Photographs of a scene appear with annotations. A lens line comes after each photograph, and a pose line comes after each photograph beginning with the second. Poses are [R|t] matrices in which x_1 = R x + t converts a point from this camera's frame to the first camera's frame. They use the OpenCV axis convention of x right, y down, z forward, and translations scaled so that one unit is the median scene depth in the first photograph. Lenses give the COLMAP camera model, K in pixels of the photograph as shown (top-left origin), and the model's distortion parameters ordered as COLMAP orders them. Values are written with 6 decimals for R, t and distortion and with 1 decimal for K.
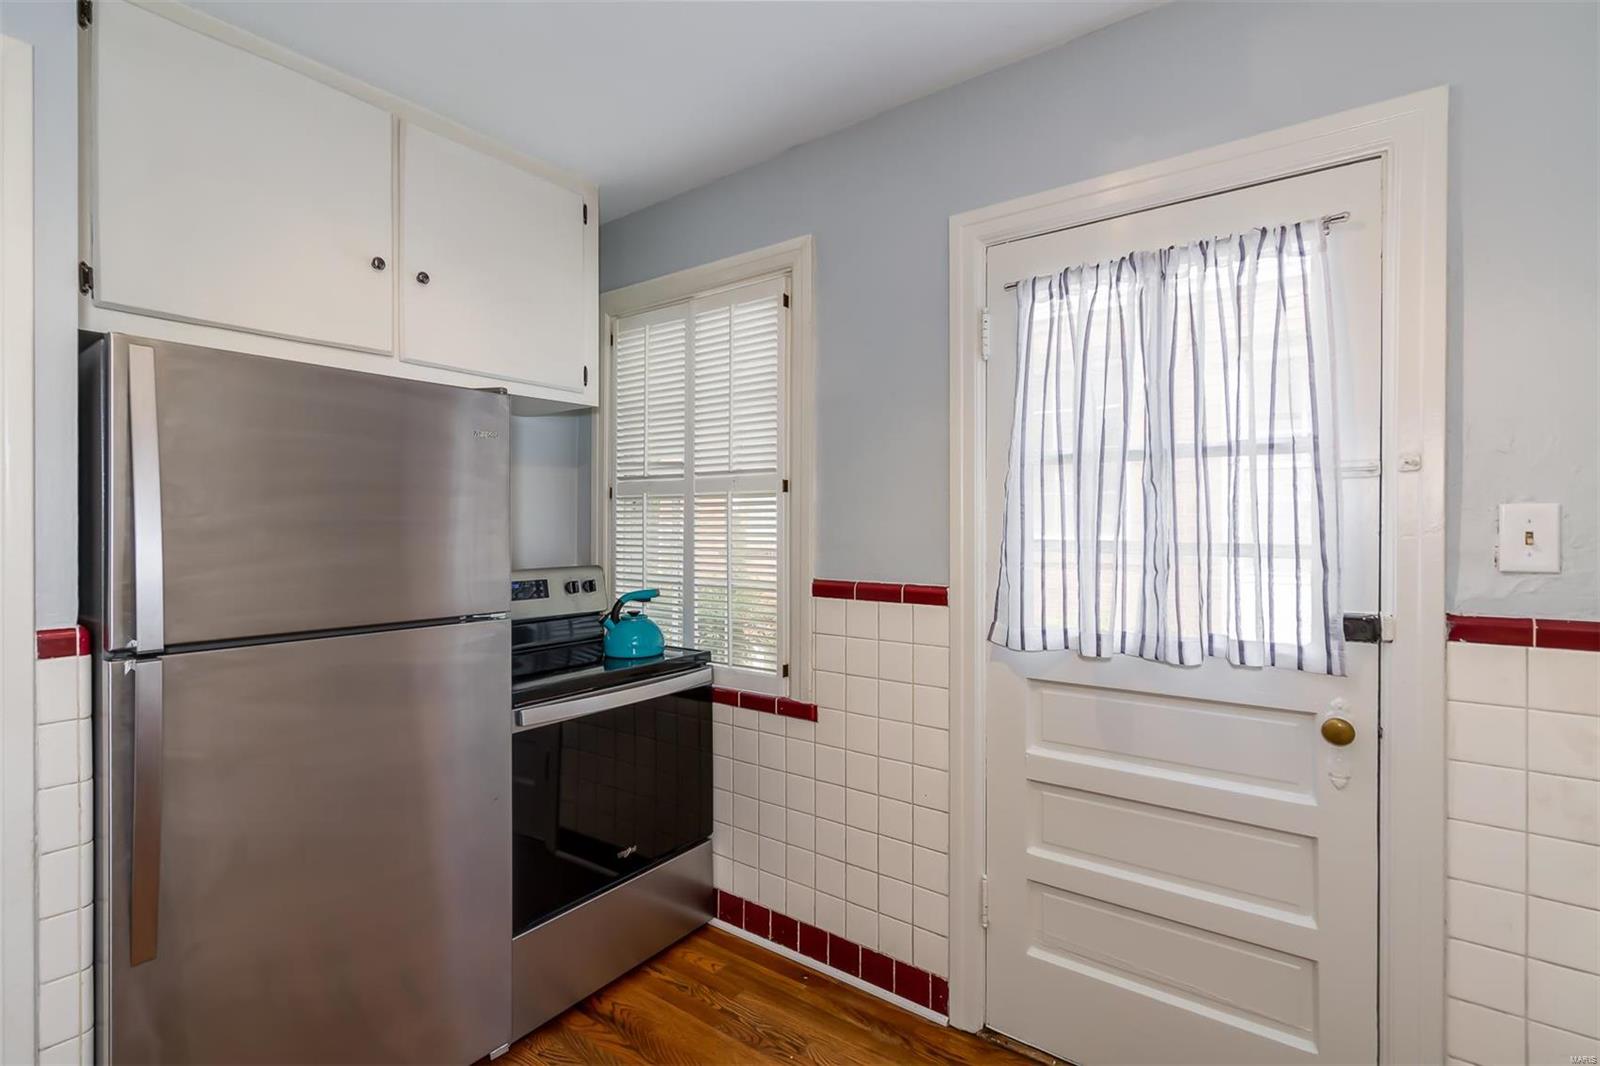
lens RADIAL K [[748.7, 0, 805.5], [0, 748.7, 528.8], [0, 0, 1]] dist [0.008975, -0.002335]
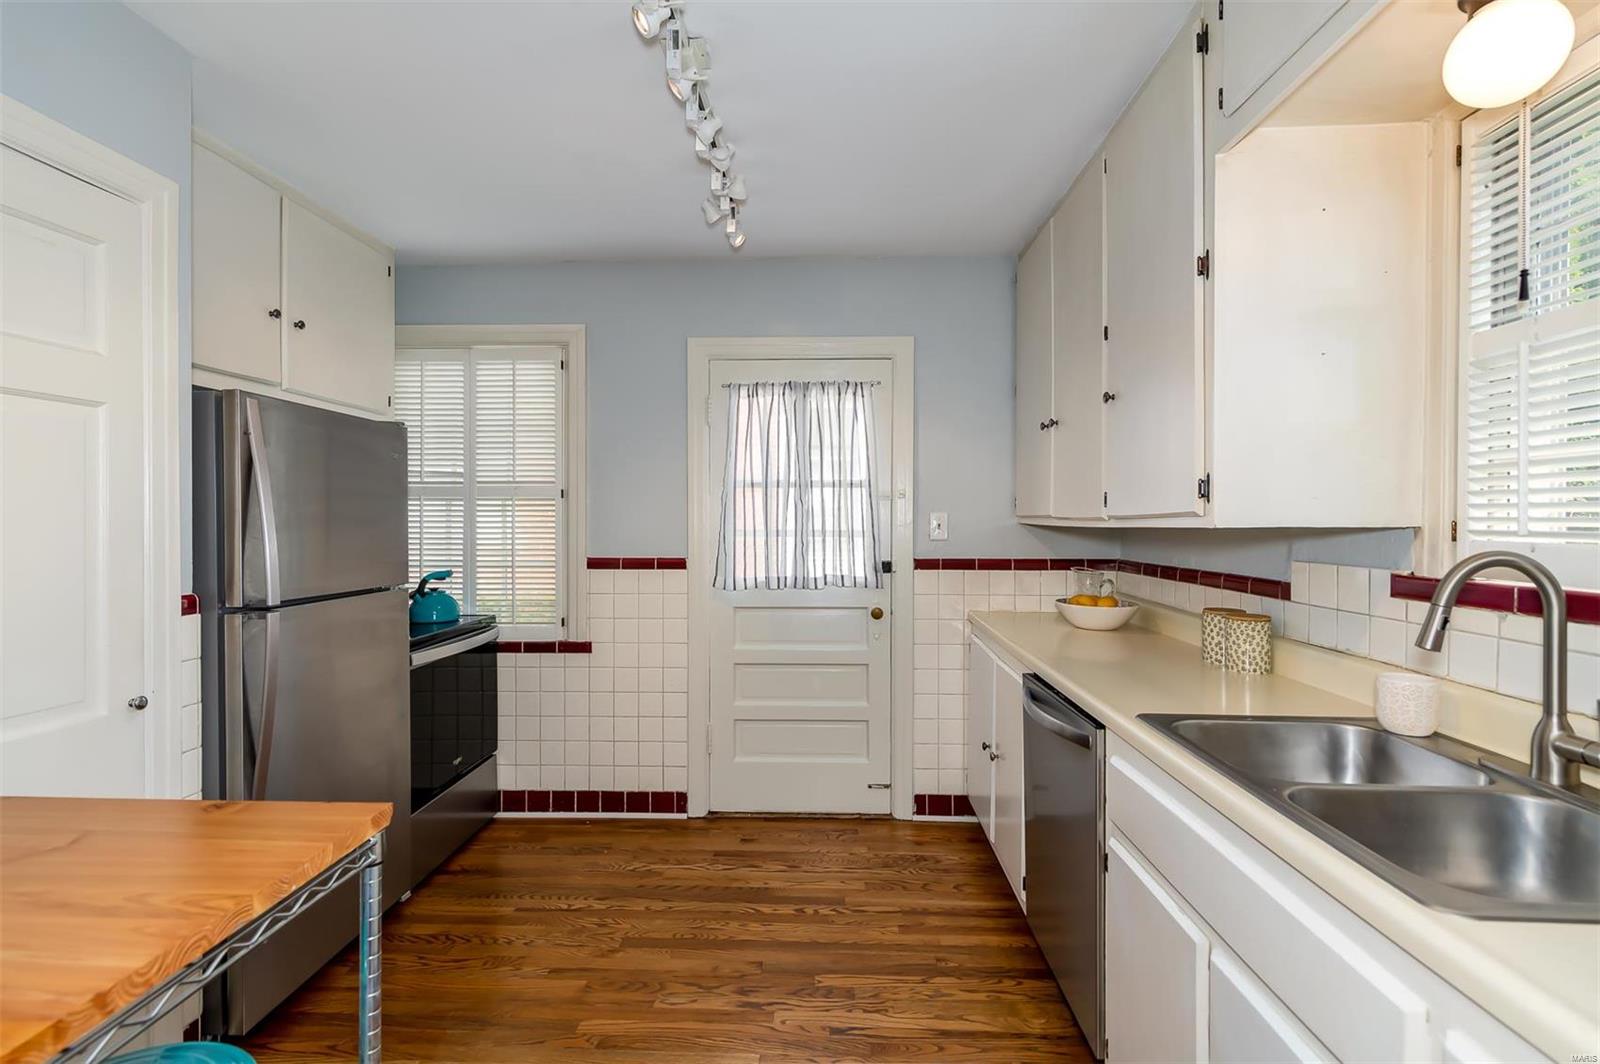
lens RADIAL K [[748.7, 0, 789.6], [0, 748.7, 525.3], [0, 0, 1]] dist [0.008975, -0.002335]
pose [[0.833914, -0.003438, 0.551884, -0.542212], [0.002853, 0.999994, 0.001918, 0.002365], [-0.551887, -0.000025, 0.833919, -0.524835]]
